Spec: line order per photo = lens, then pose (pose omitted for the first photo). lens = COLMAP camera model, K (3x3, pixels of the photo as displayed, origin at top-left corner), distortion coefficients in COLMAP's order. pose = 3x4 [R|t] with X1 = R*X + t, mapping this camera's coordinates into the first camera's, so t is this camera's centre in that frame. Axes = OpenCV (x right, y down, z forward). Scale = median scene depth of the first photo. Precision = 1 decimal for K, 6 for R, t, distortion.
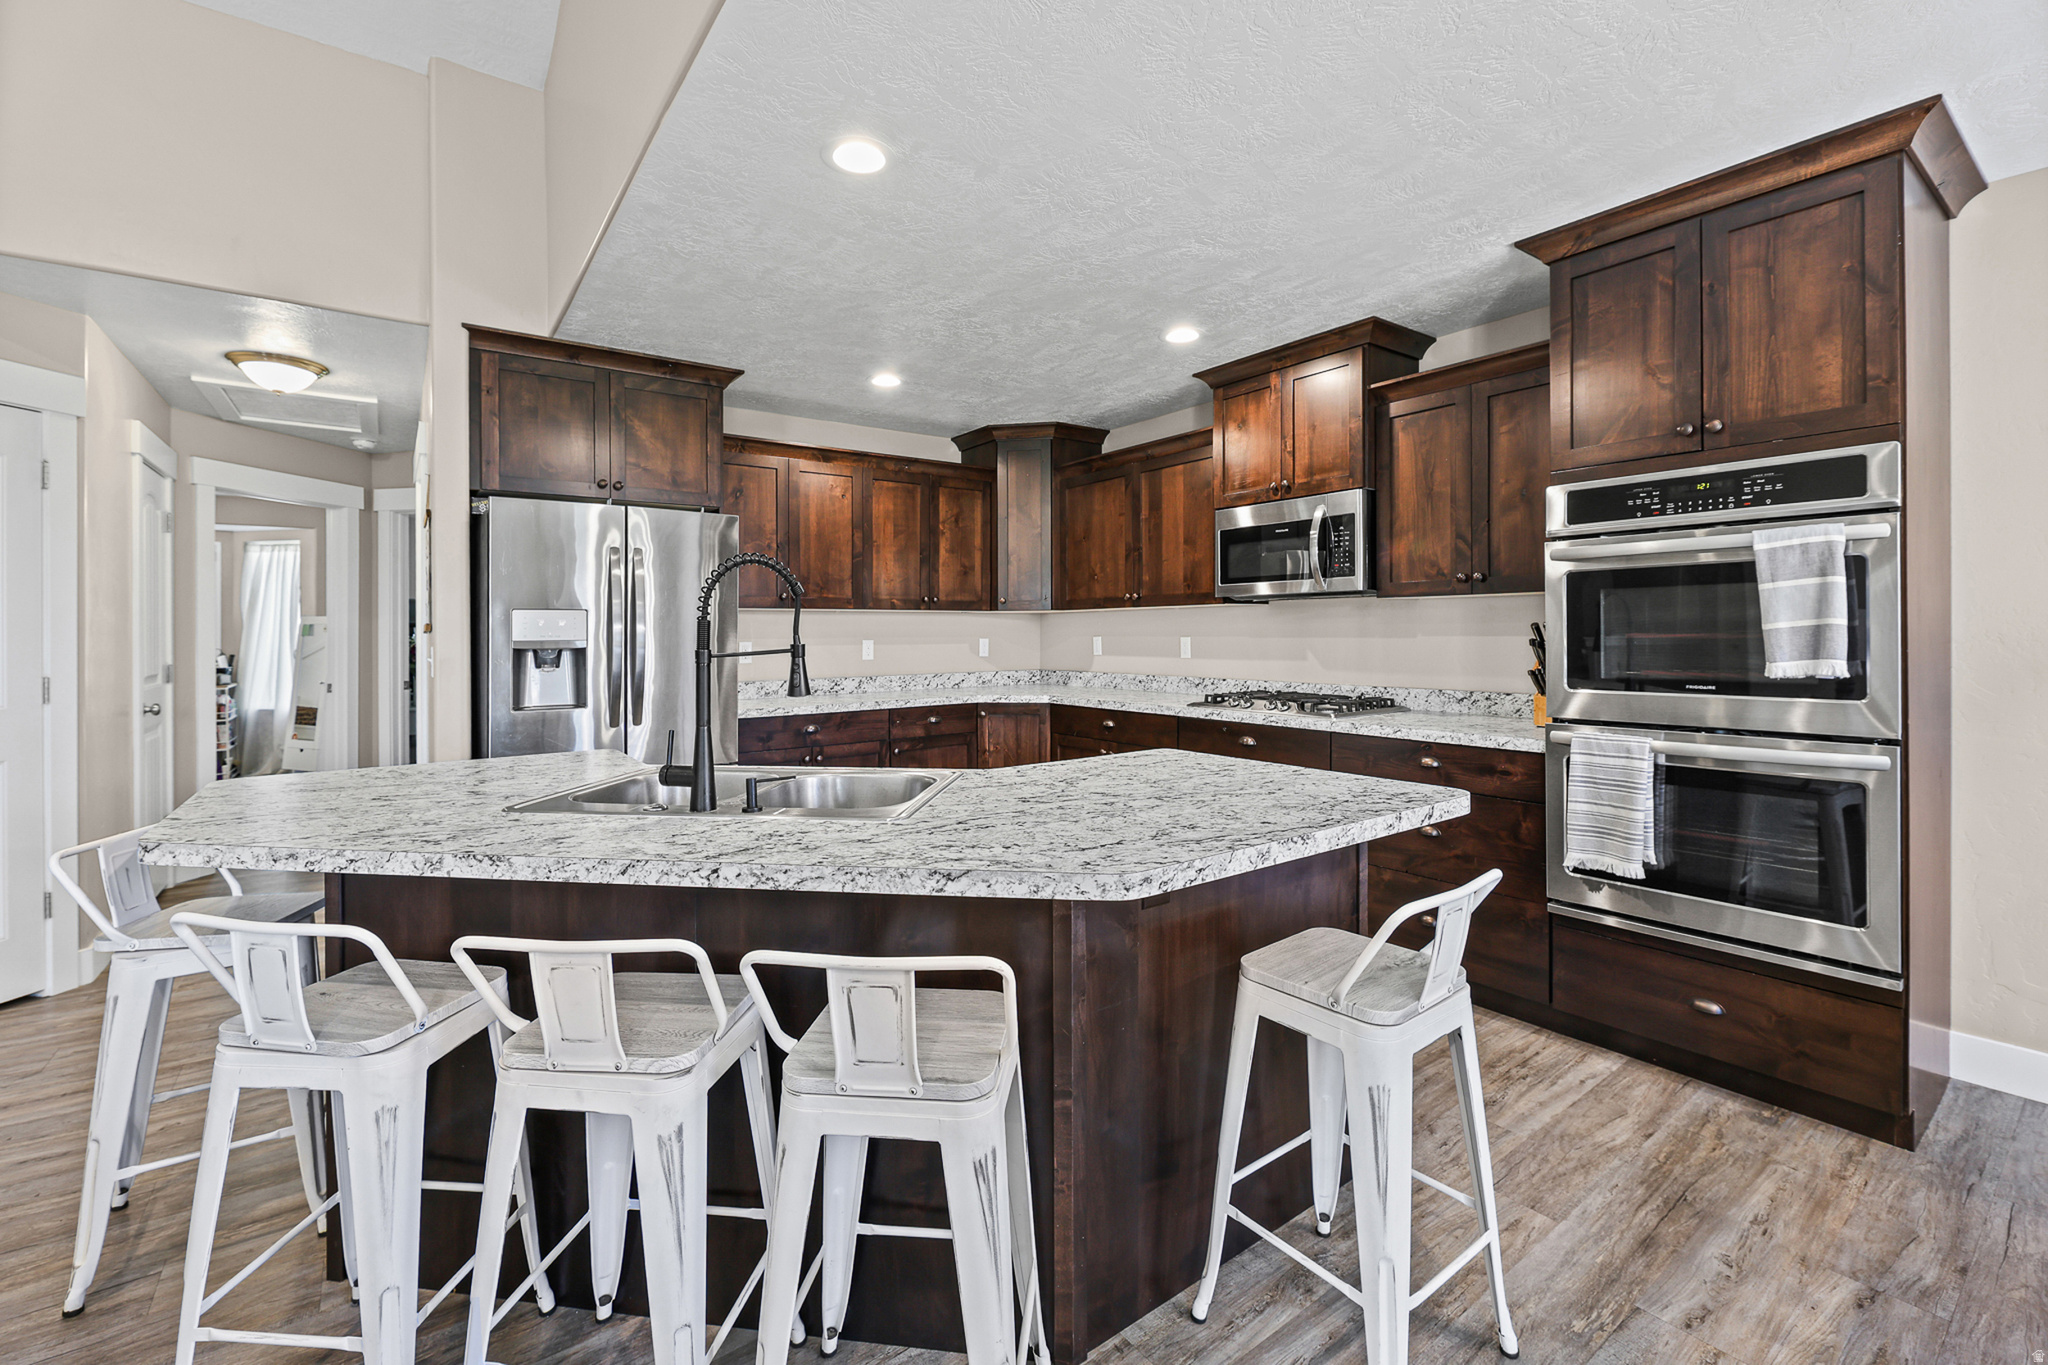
lens RADIAL K [[861.9, 0, 1030.4], [0, 861.9, 652.4], [0, 0, 1]] dist [-0.003419, -0.002030]
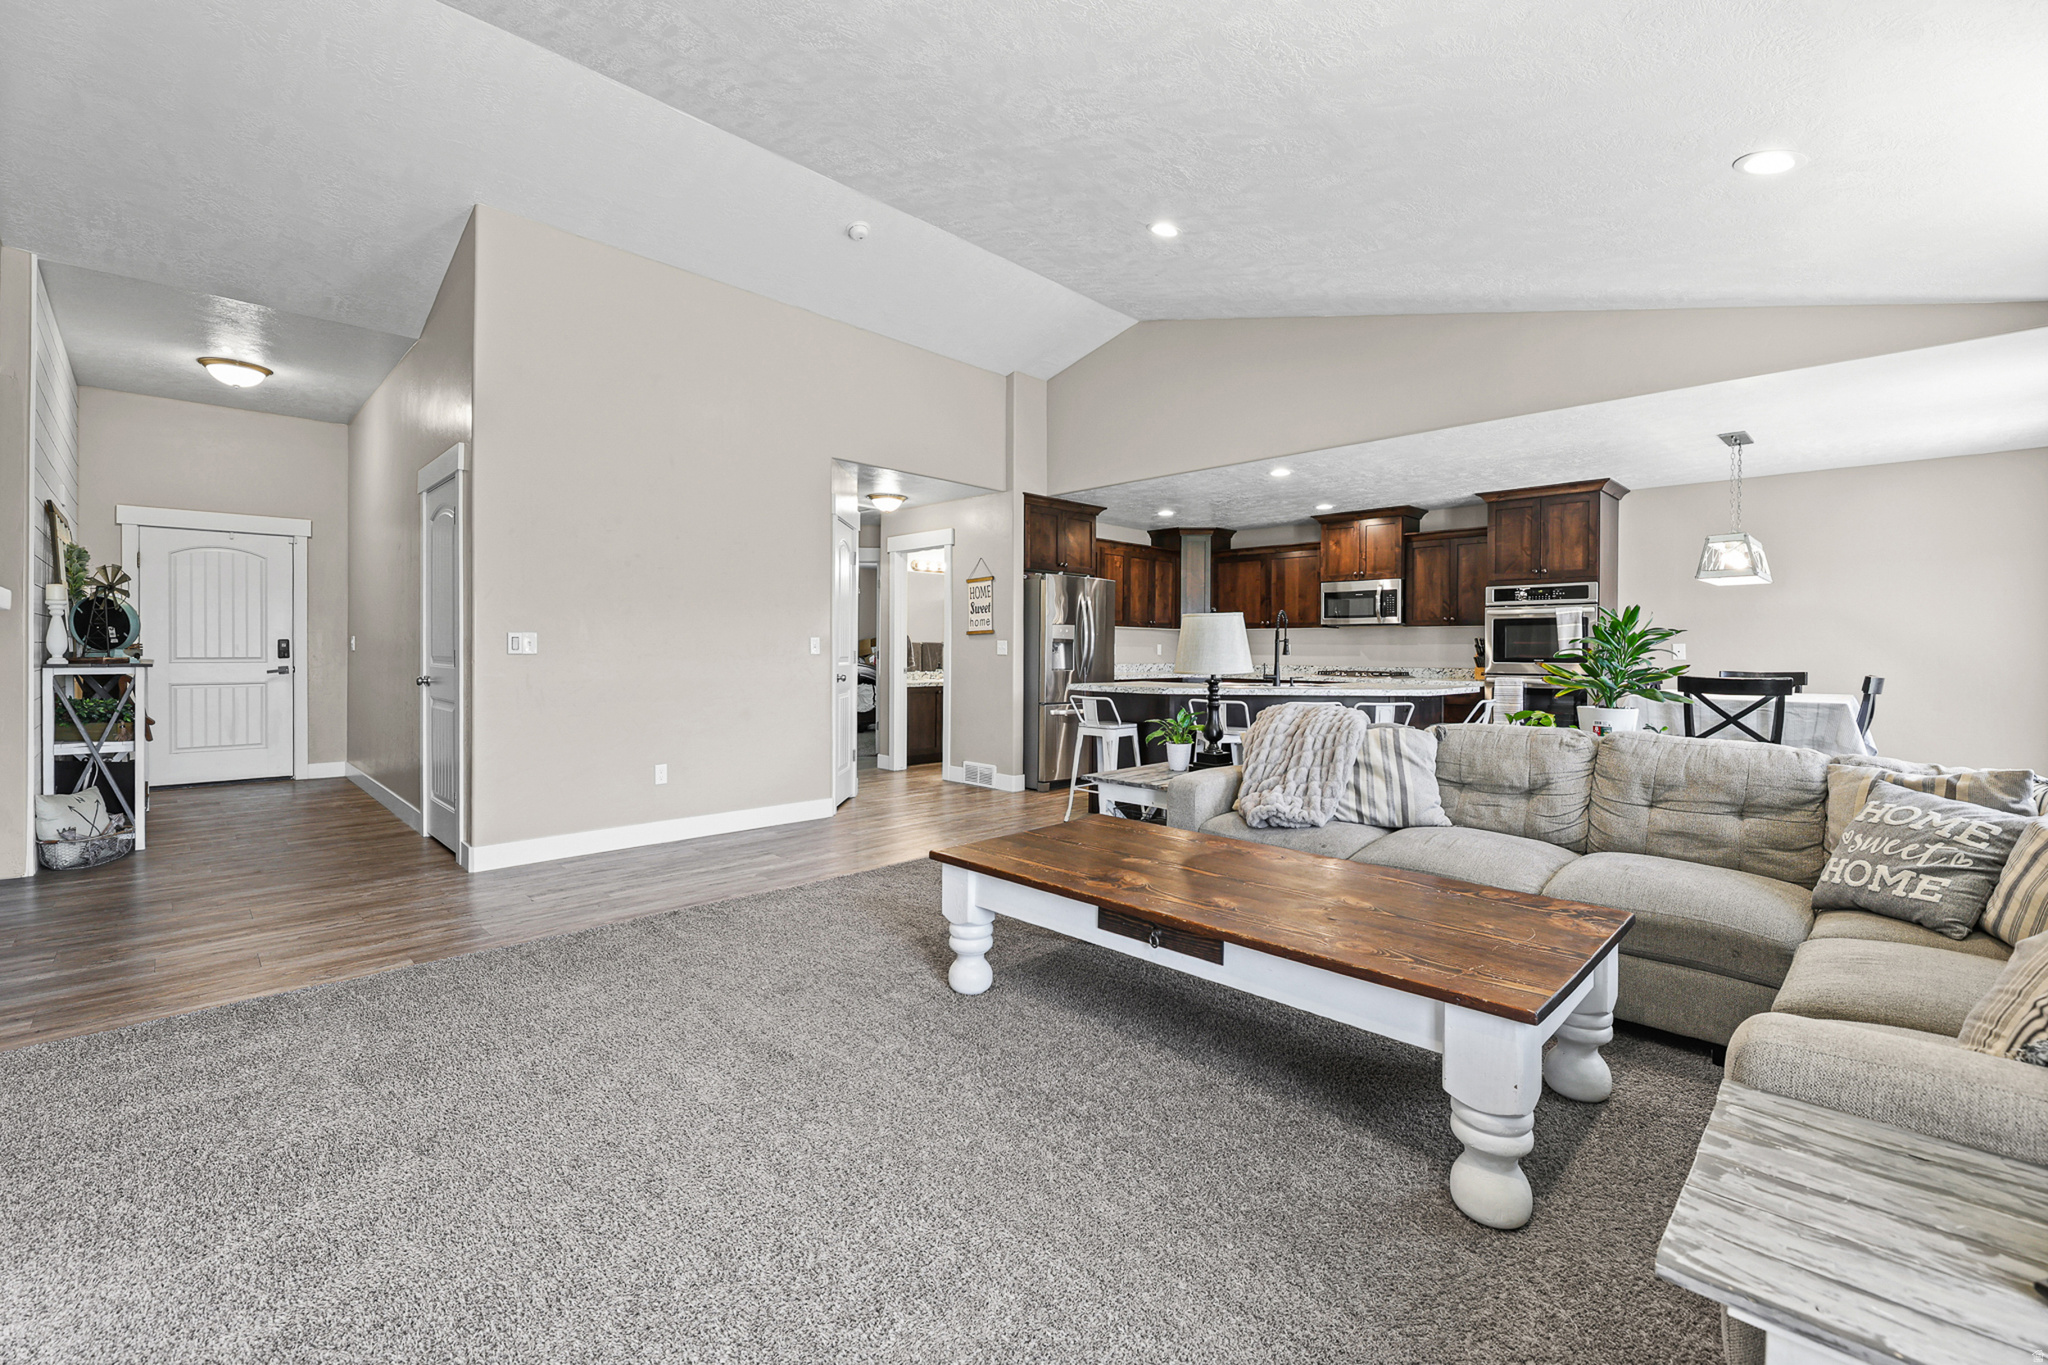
lens RADIAL K [[861.9, 0, 1018.6], [0, 861.9, 668.8], [0, 0, 1]] dist [-0.003419, -0.002030]
pose [[0.989491, 0.012057, 0.144090, -1.403300], [-0.011647, 0.999925, -0.003690, 0.102381], [-0.144124, 0.001973, 0.989558, -1.653855]]
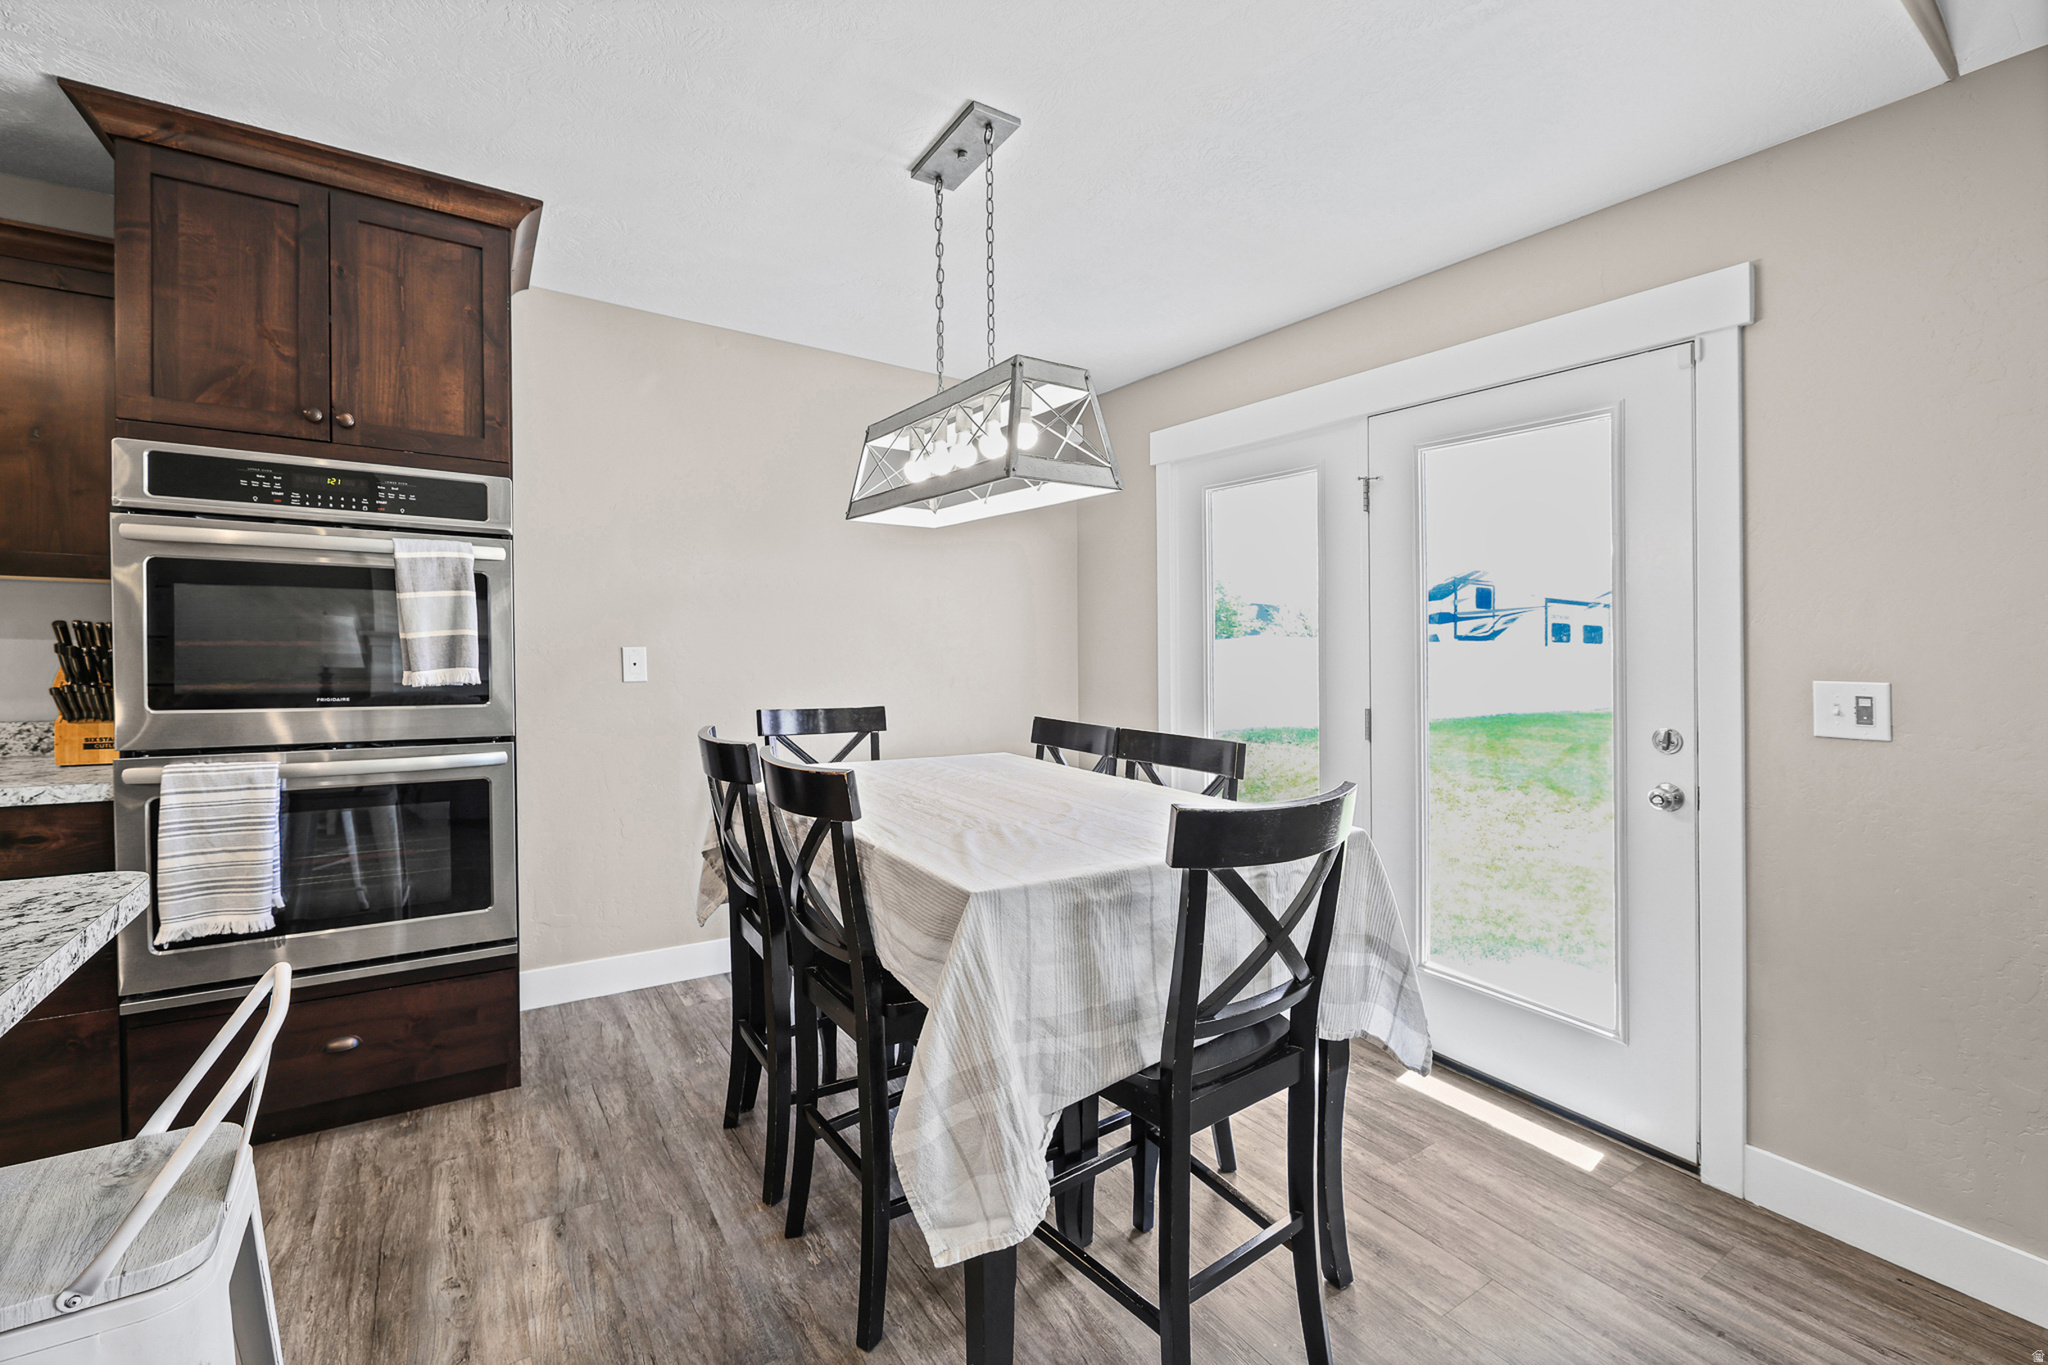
lens RADIAL K [[861.9, 0, 1017.4], [0, 861.9, 652.2], [0, 0, 1]] dist [-0.003419, -0.002030]
pose [[0.057393, 0.005012, 0.998339, -0.096123], [0.003711, 0.999979, -0.005234, -0.002605], [-0.998345, 0.004005, 0.057373, 0.217687]]
